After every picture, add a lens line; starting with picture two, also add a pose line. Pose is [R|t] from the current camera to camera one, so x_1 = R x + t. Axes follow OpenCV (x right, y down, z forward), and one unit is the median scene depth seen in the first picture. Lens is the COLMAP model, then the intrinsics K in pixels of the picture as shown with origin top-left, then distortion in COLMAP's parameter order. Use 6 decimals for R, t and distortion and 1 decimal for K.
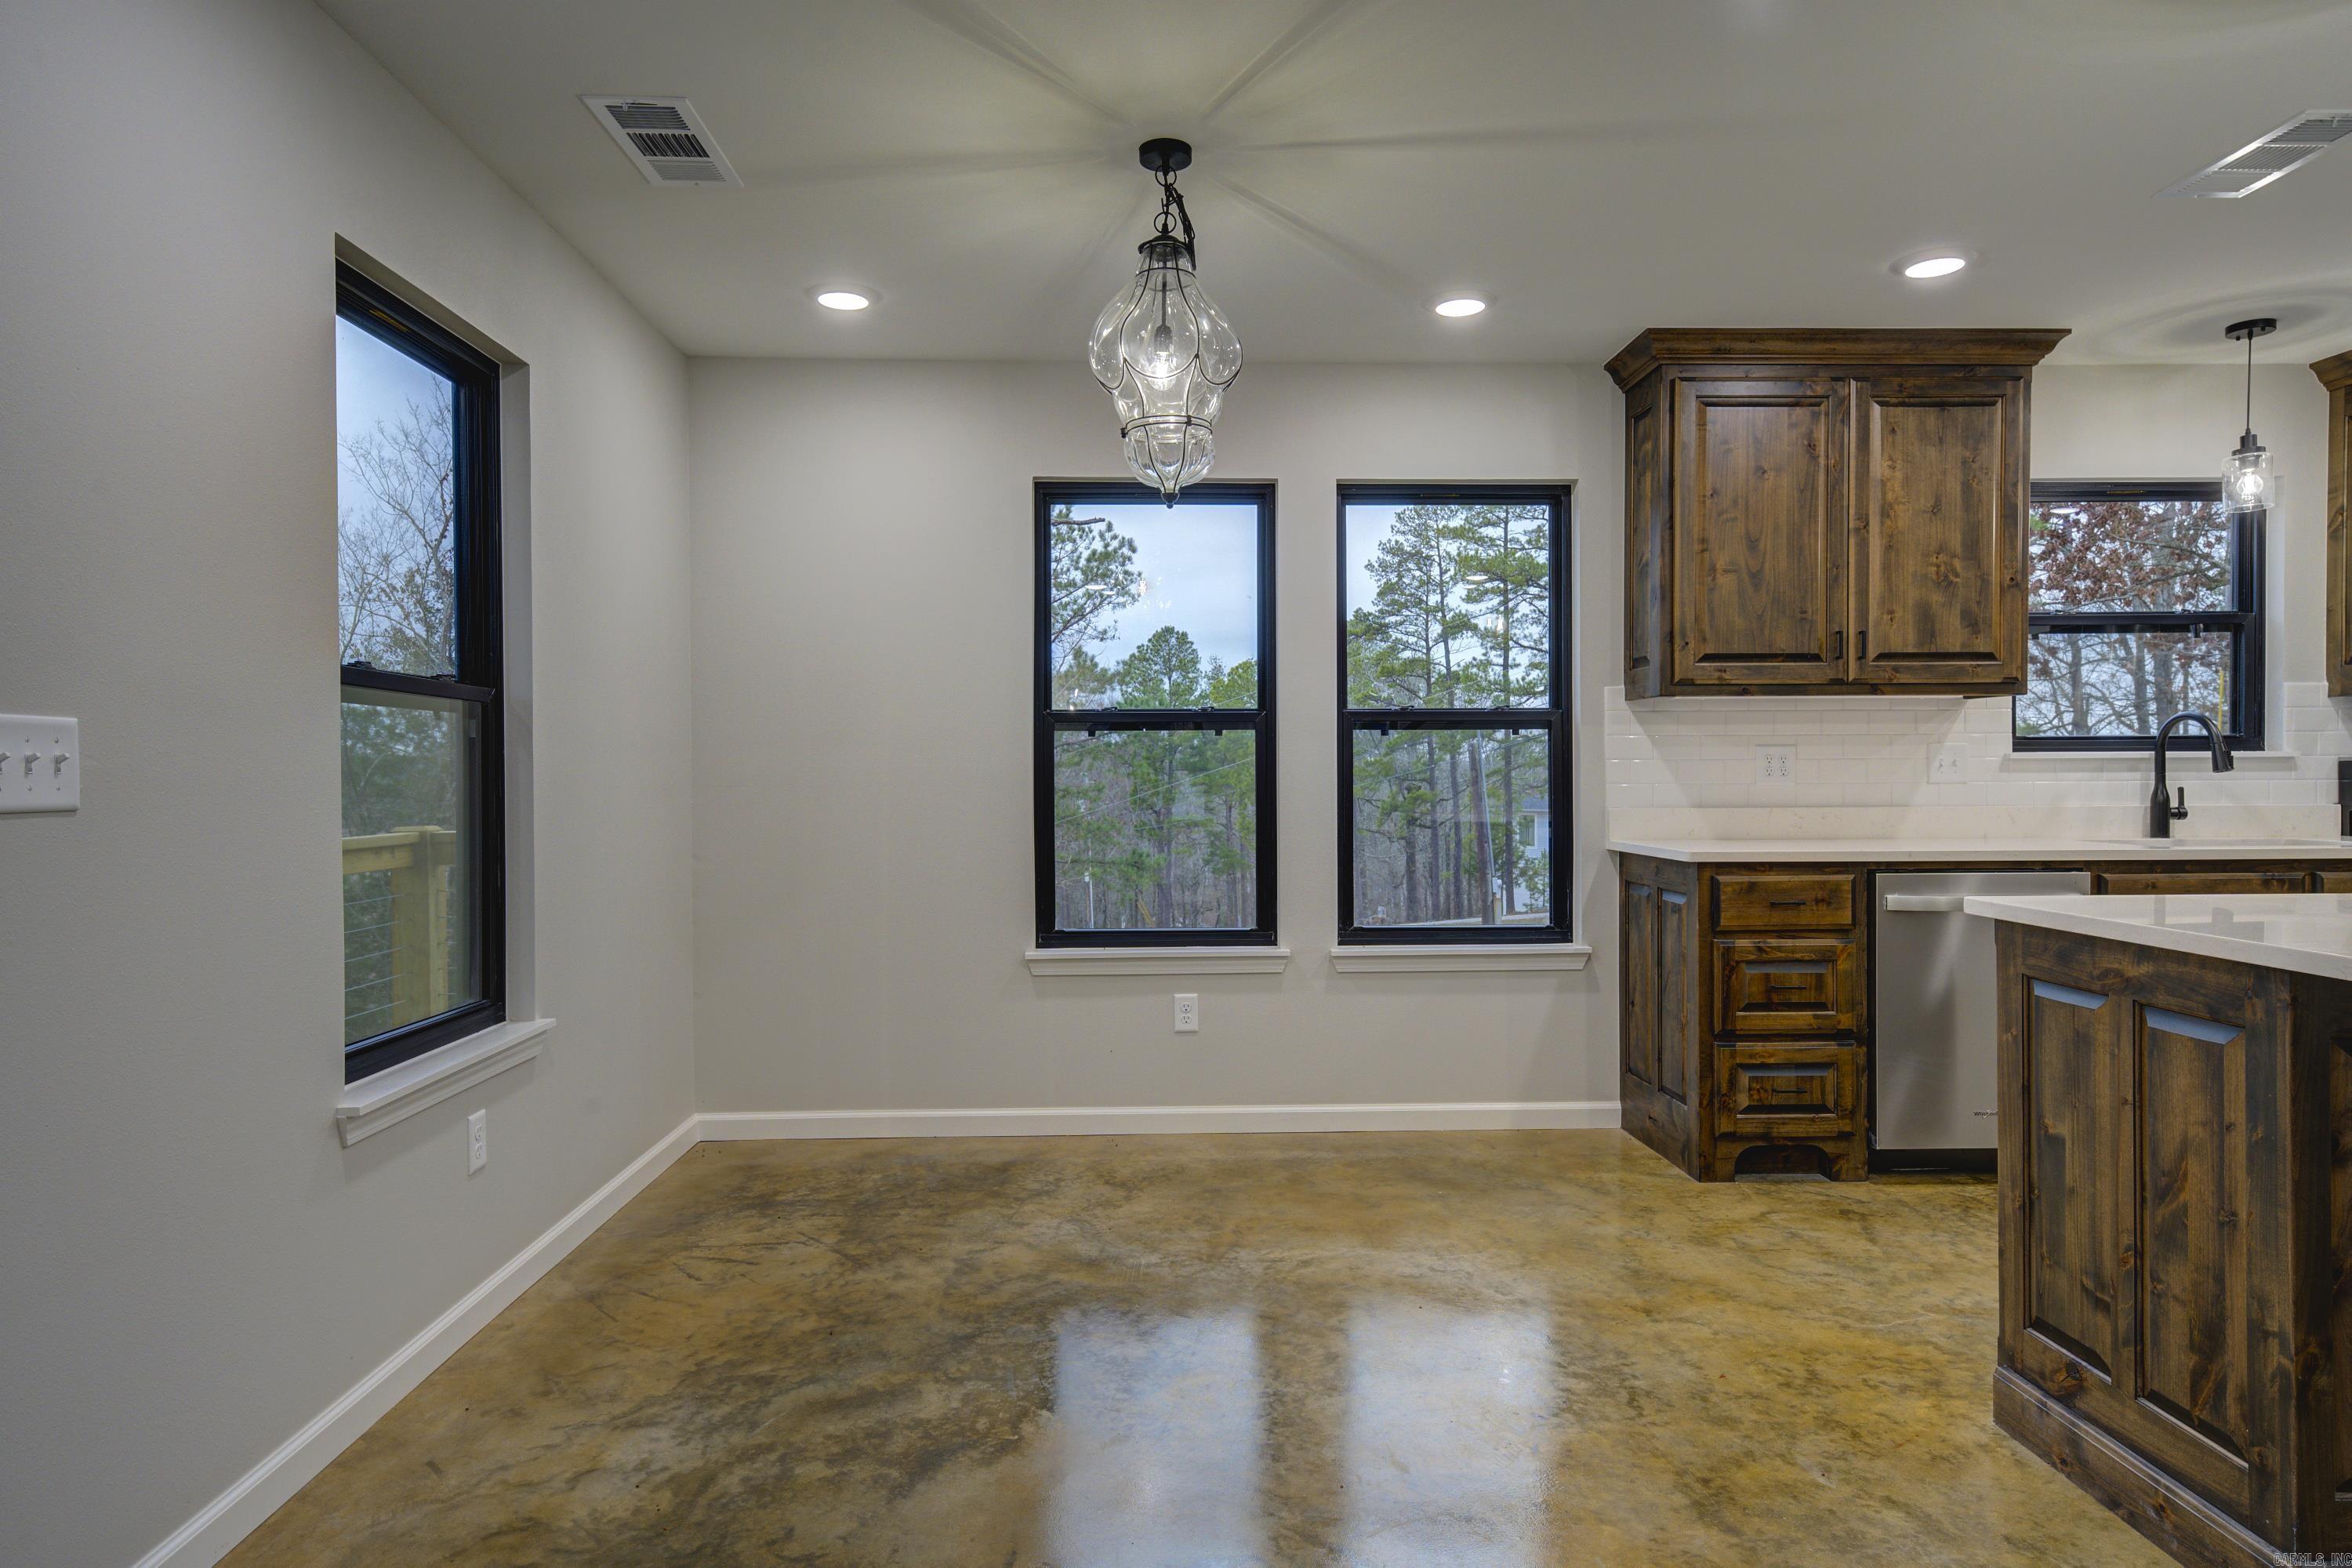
lens RADIAL K [[1392.0, 0, 1176.4], [0, 1392.0, 783.7], [0, 0, 1]] dist [0.017639, 0.001809]
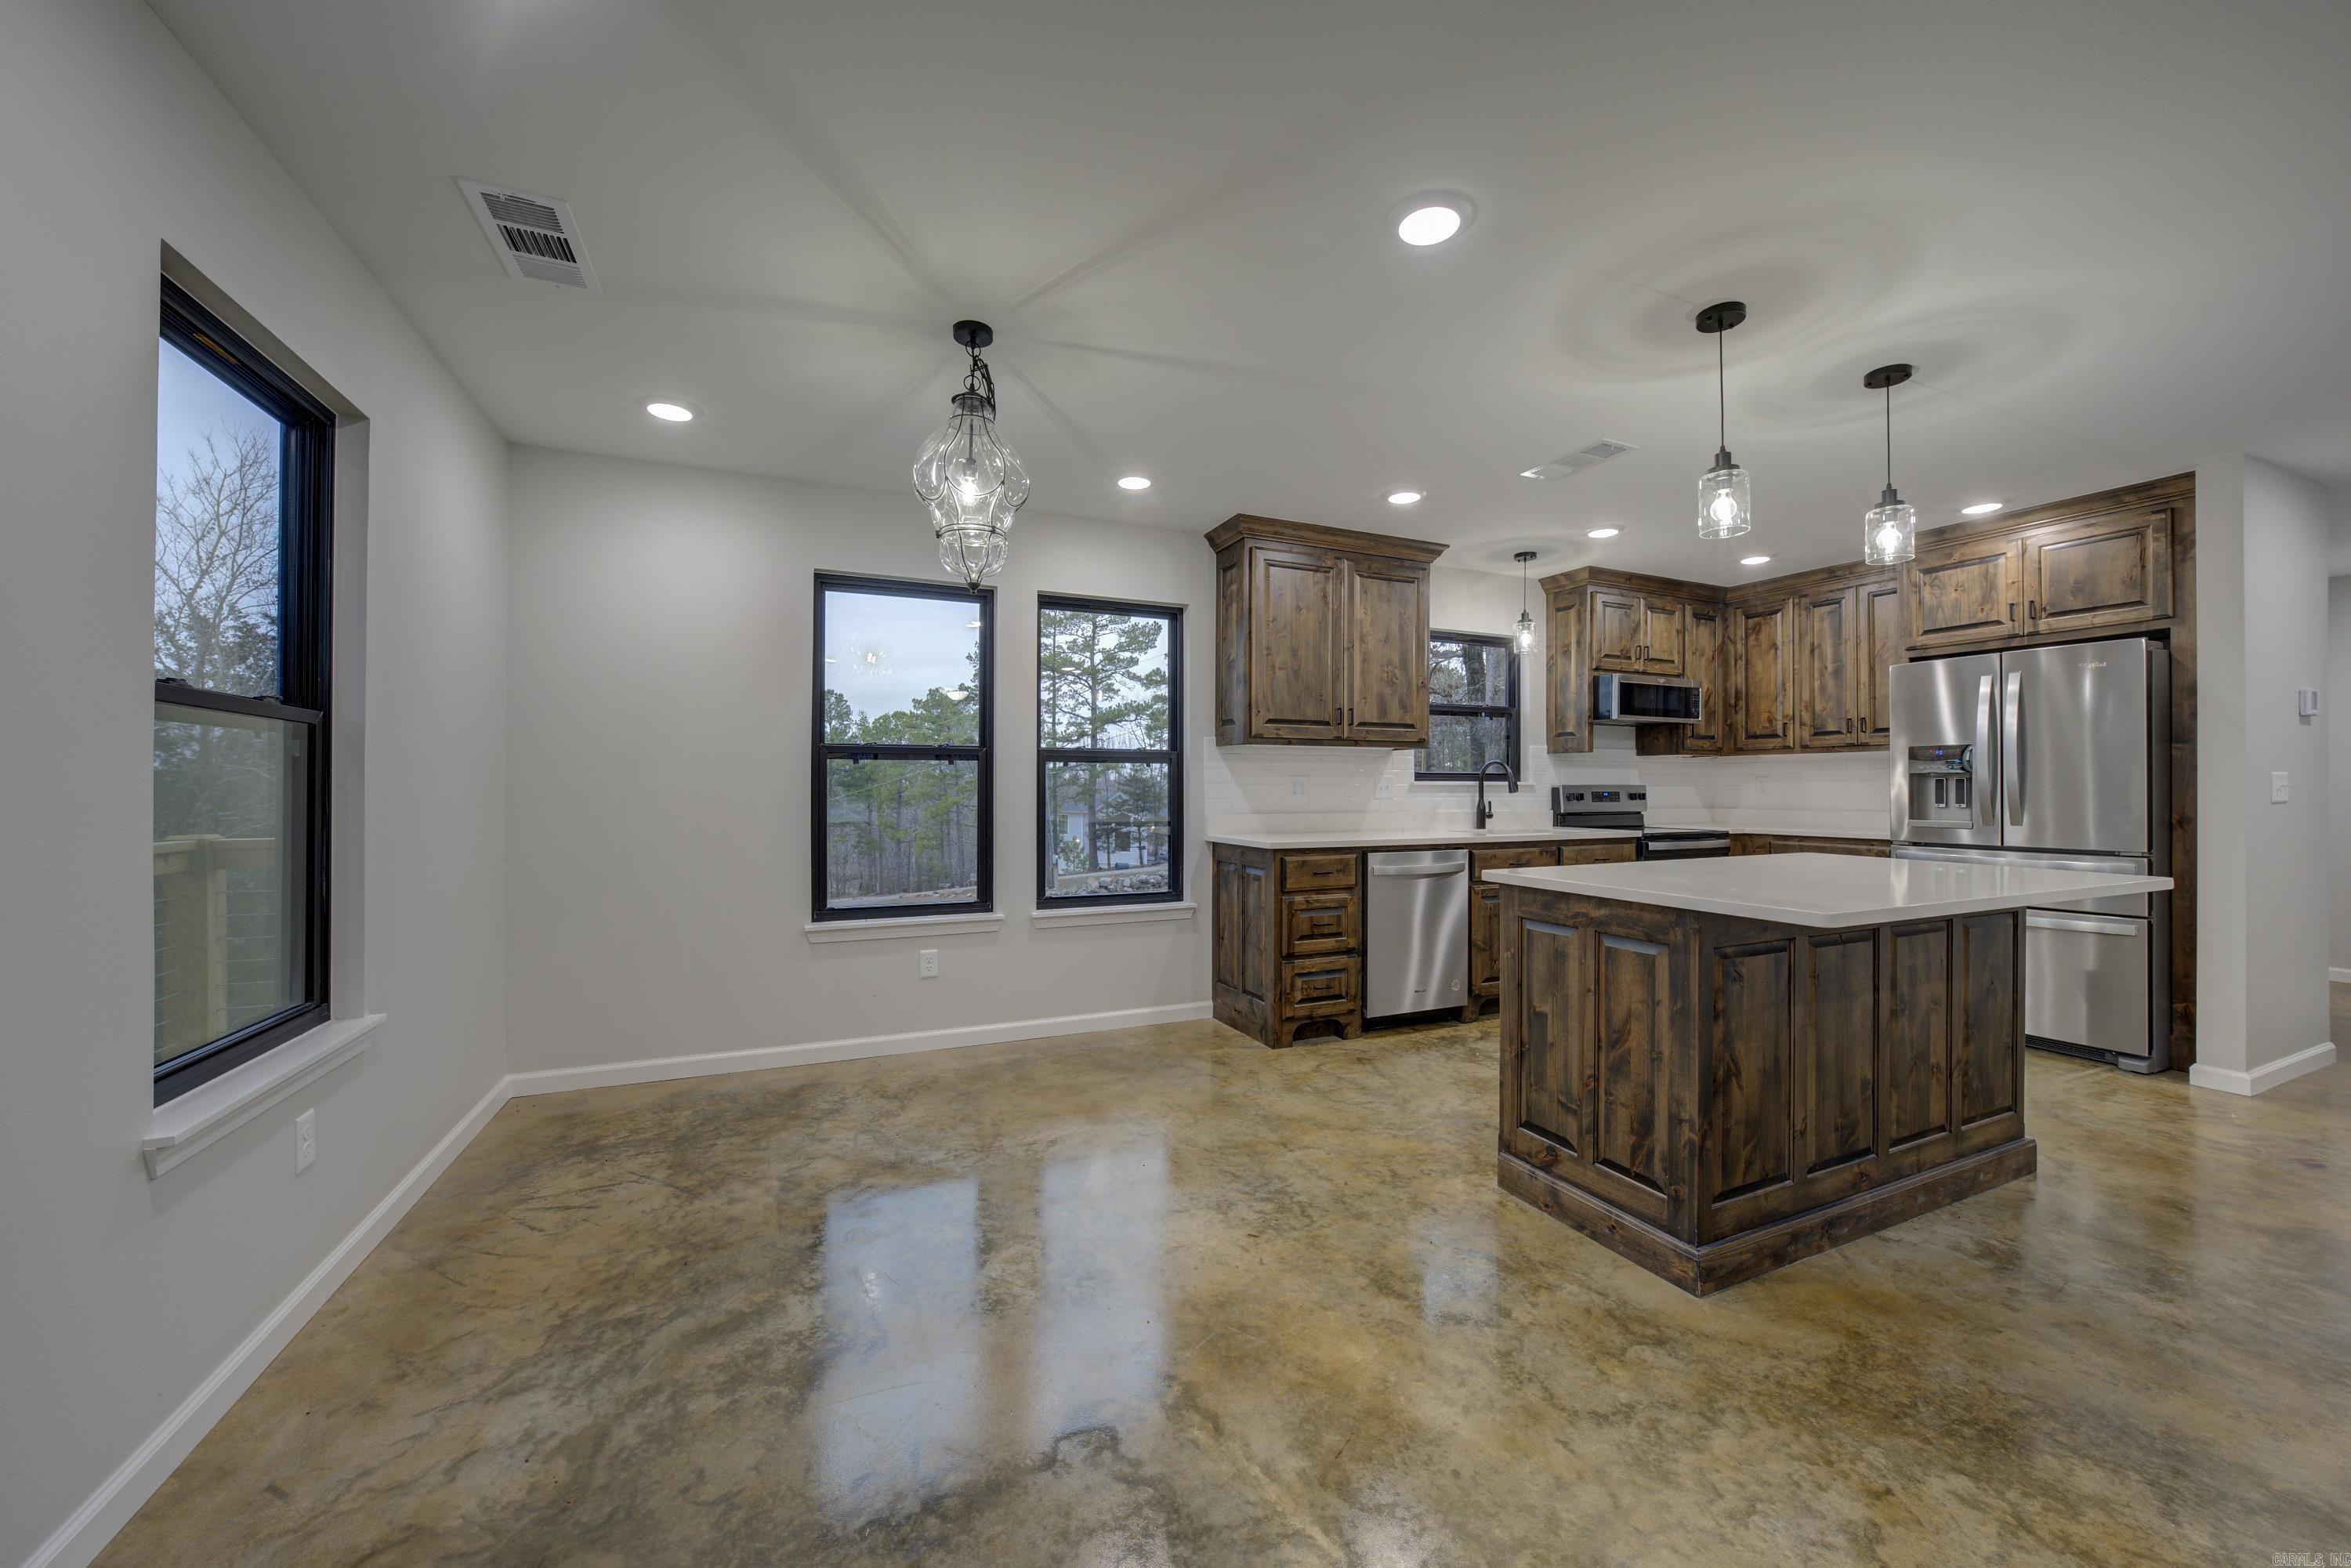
lens RADIAL K [[866.7, 0, 1175.3], [0, 866.7, 782.4], [0, 0, 1]] dist [-0.021344, 0.003915]
pose [[0.928508, 0.008331, 0.371219, -0.100229], [-0.002816, 0.999878, -0.015394, -0.004092], [-0.371302, 0.013248, 0.928418, 0.123425]]
